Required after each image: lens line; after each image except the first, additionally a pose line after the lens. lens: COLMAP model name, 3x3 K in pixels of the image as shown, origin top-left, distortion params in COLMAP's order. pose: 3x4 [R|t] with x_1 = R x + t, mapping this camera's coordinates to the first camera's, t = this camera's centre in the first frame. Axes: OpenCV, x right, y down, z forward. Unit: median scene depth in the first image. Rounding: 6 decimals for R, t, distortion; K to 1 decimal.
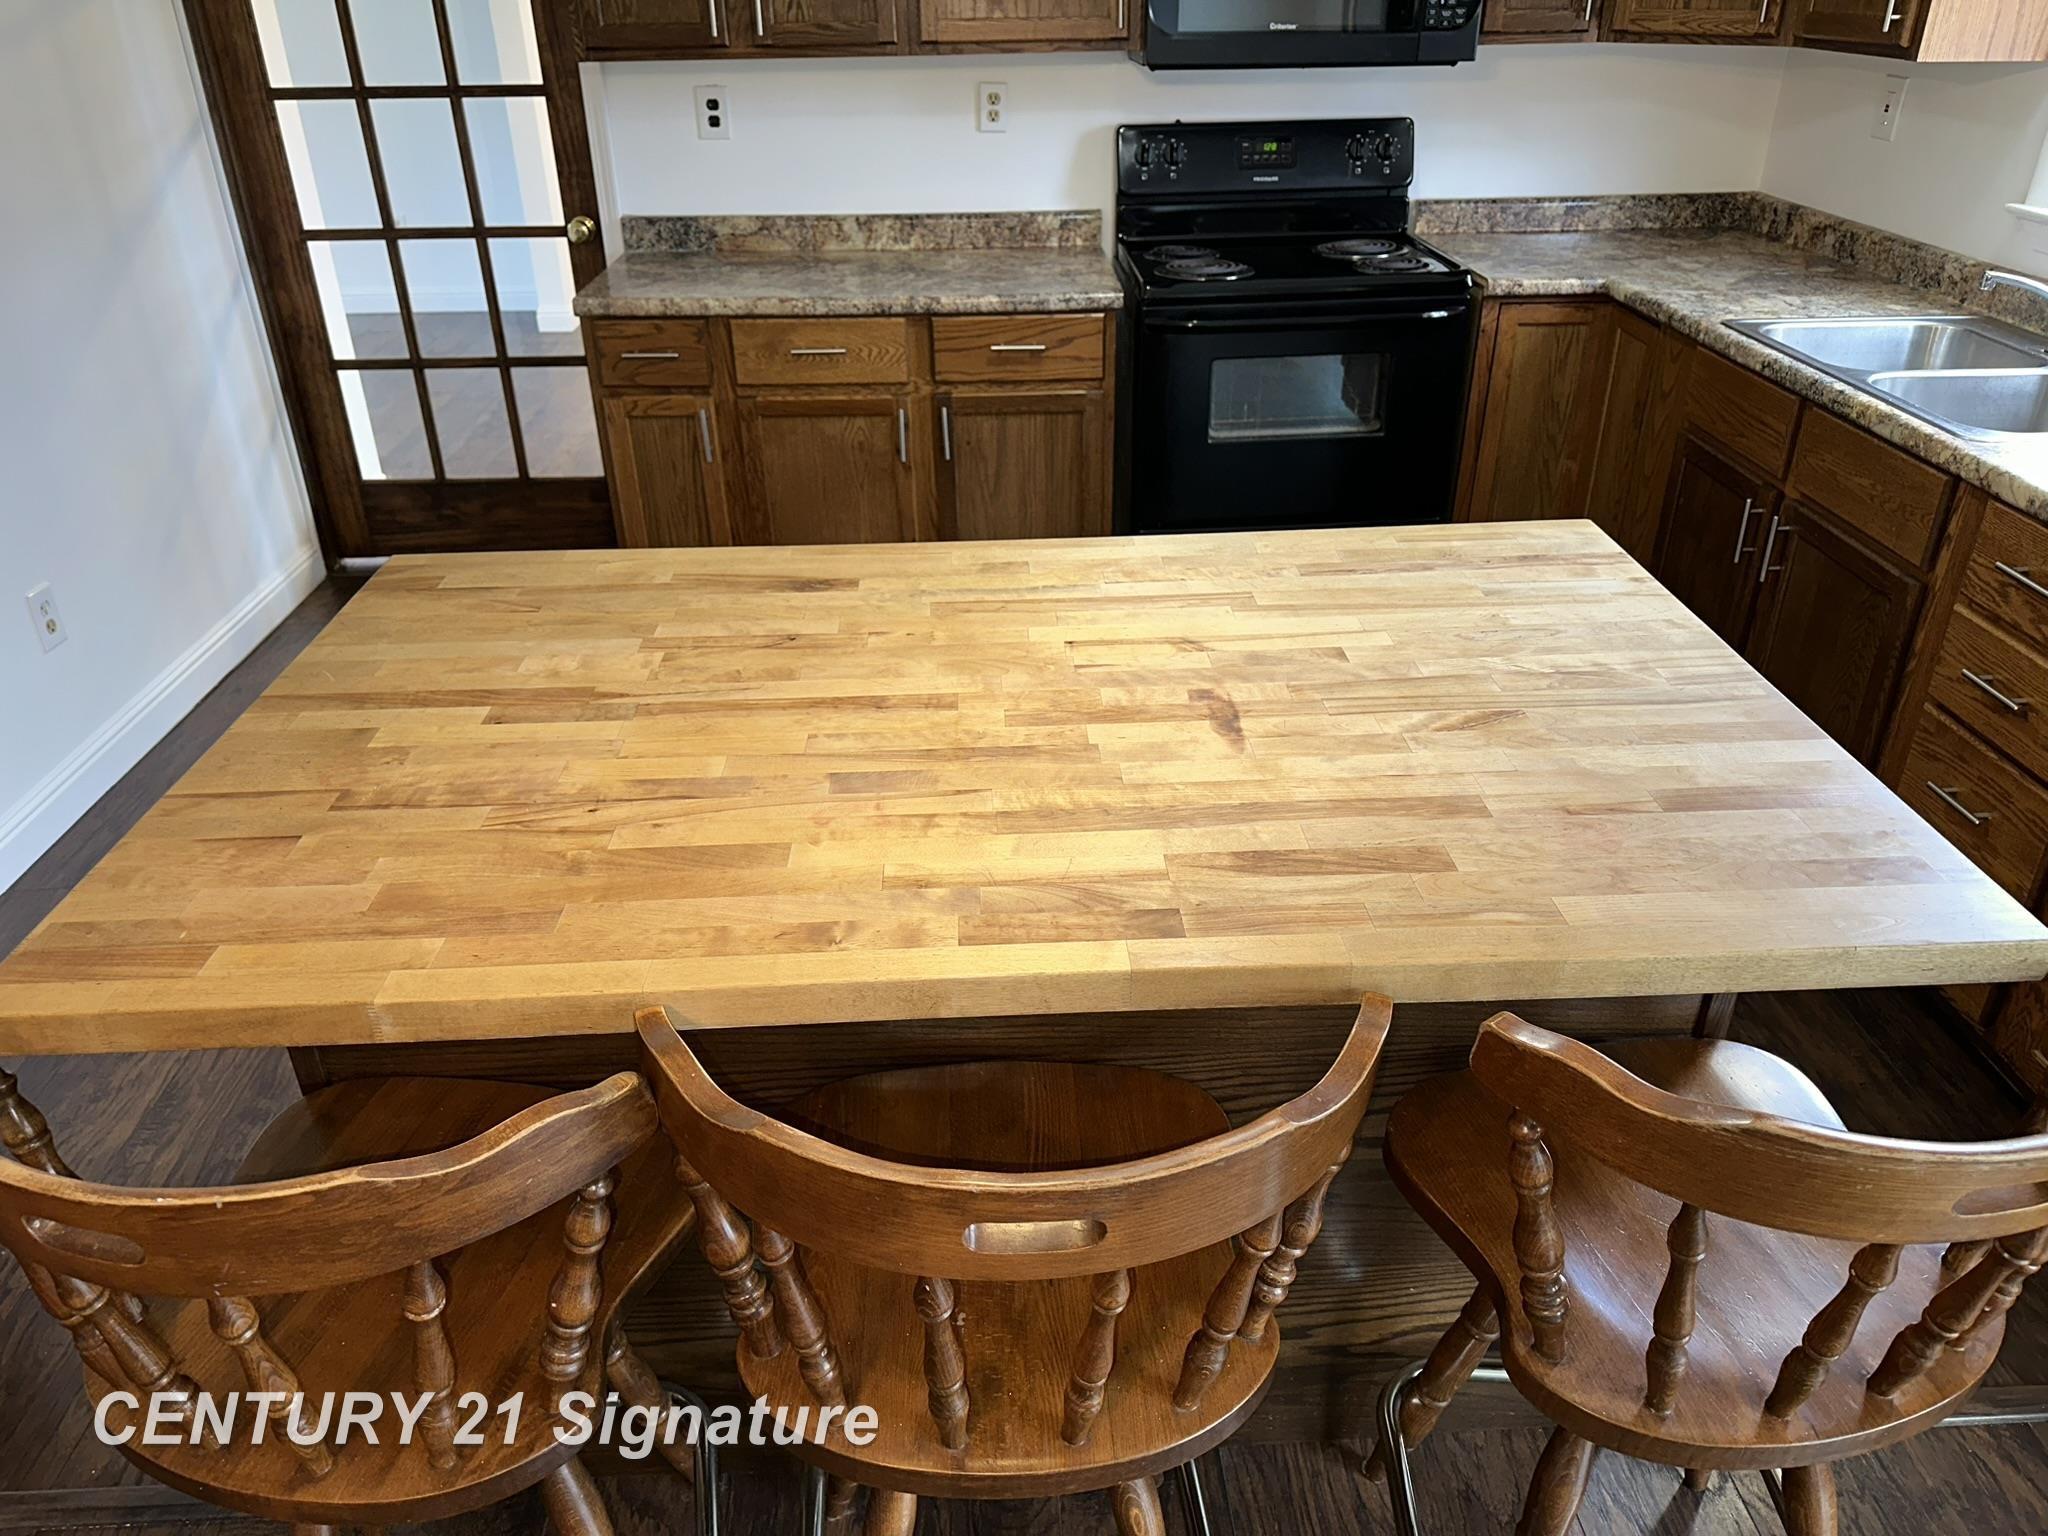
lens RADIAL K [[1487.3, 0, 1027.4], [0, 1487.3, 770.8], [0, 0, 1]] dist [0.052792, -0.072176]
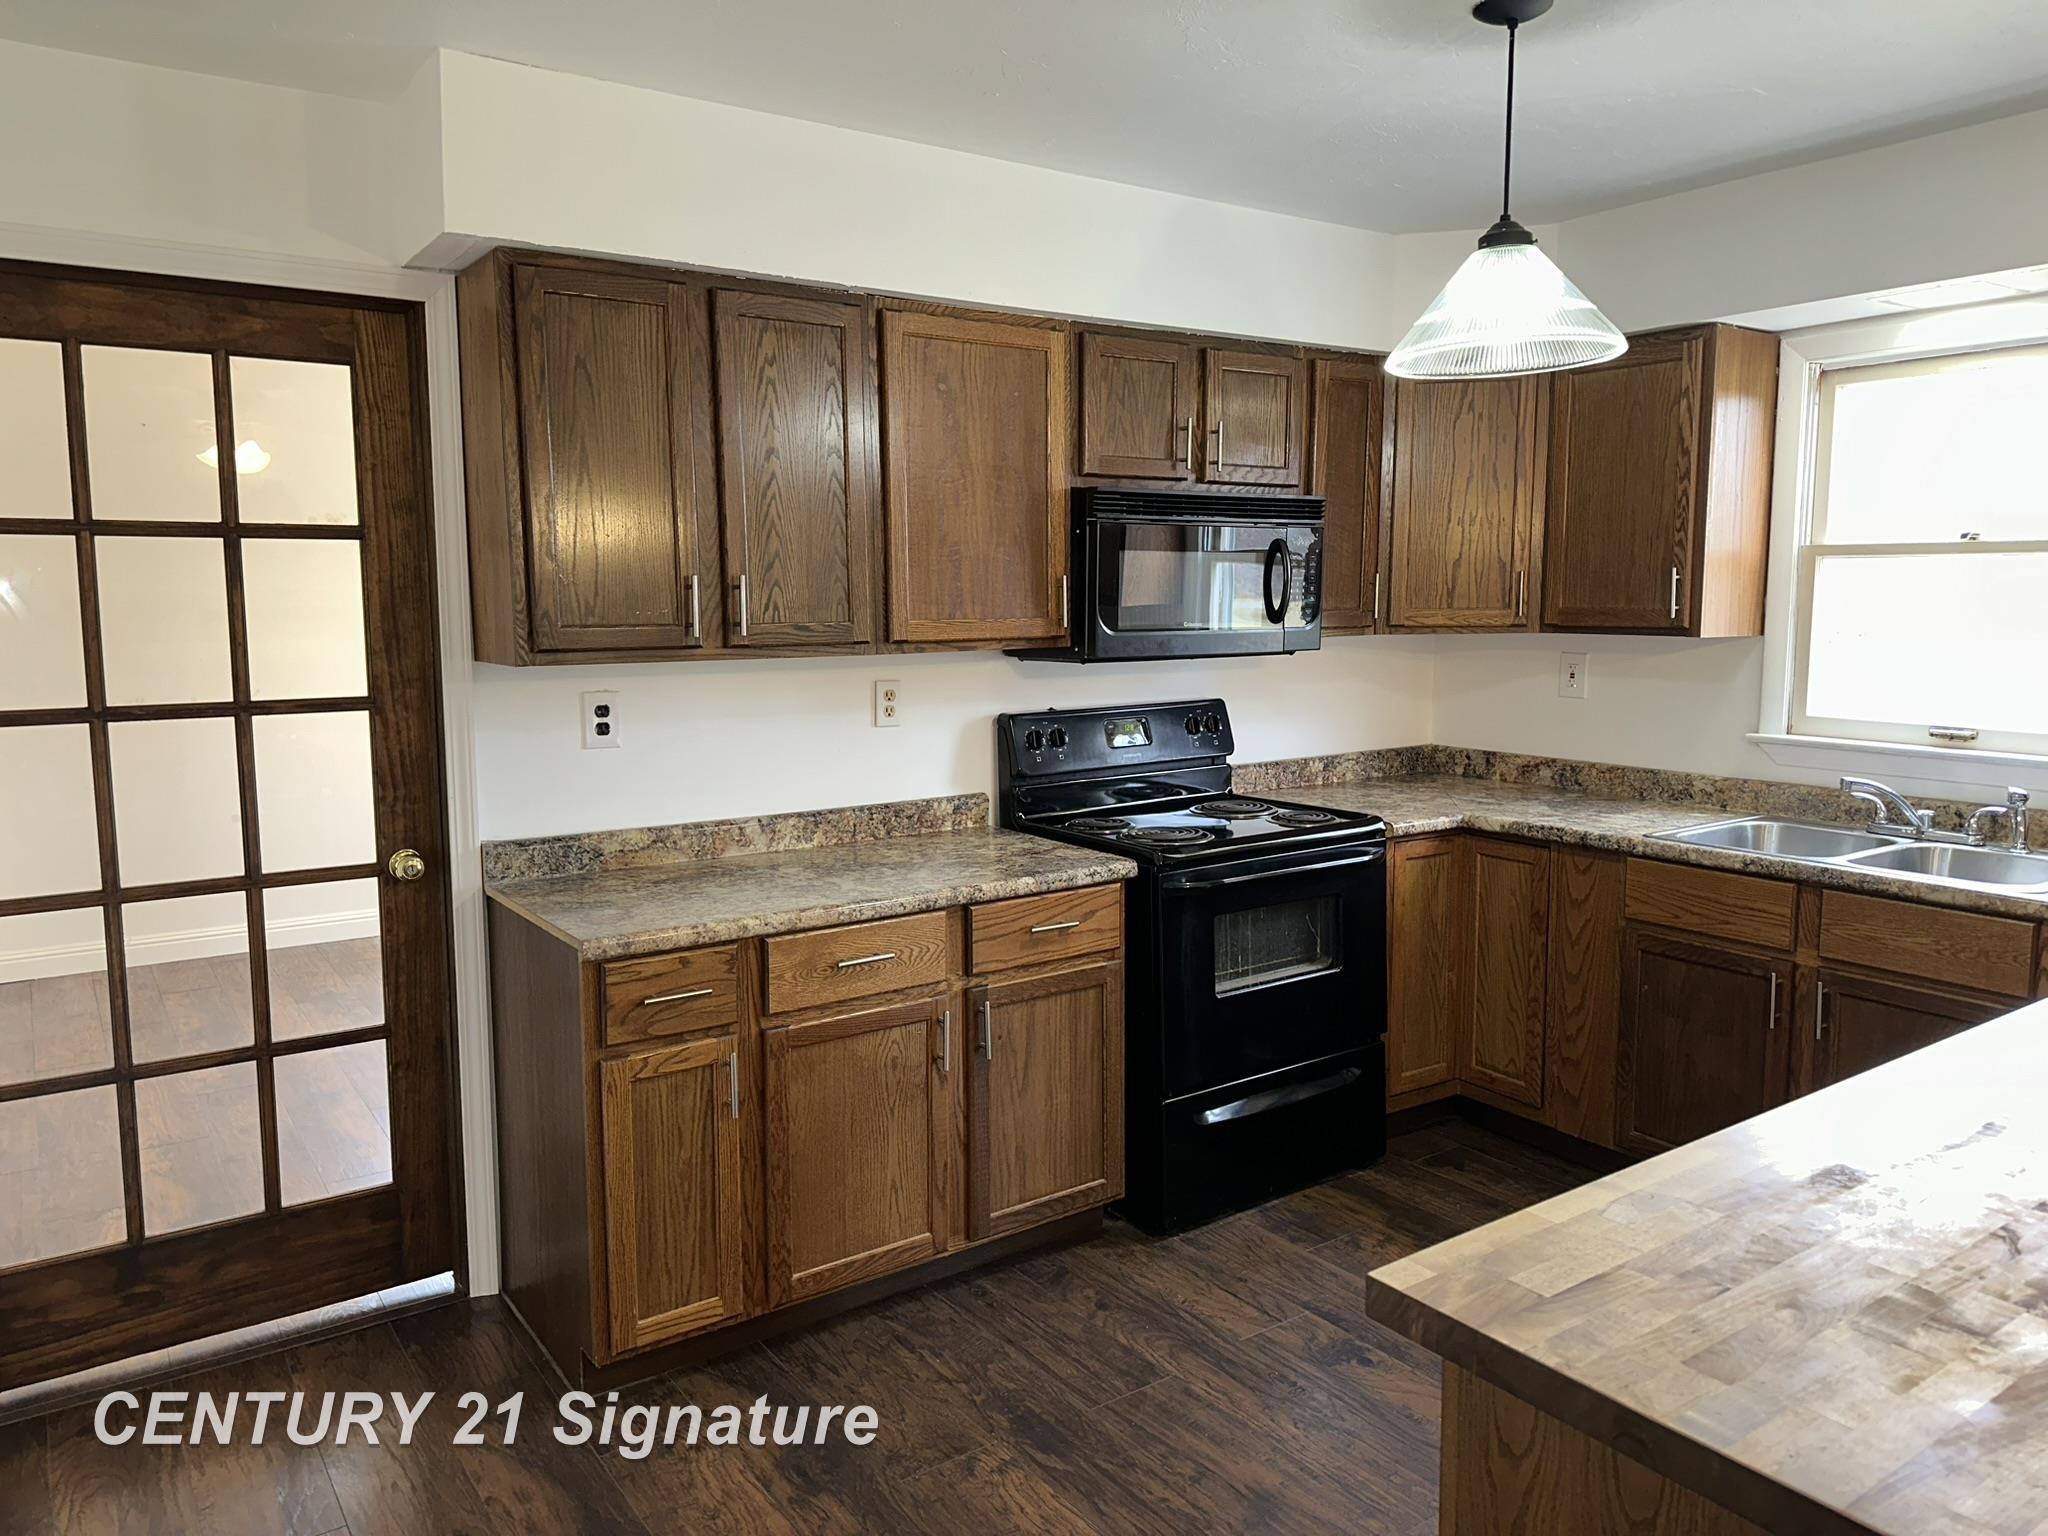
lens RADIAL K [[1464.3, 0, 1073.8], [0, 1464.3, 761.9], [0, 0, 1]] dist [0.281596, -0.471358]
pose [[0.830632, -0.058047, 0.553788, -0.490460], [0.261545, 0.918683, -0.296000, -0.098235], [-0.491573, 0.390708, 0.778269, 0.223463]]
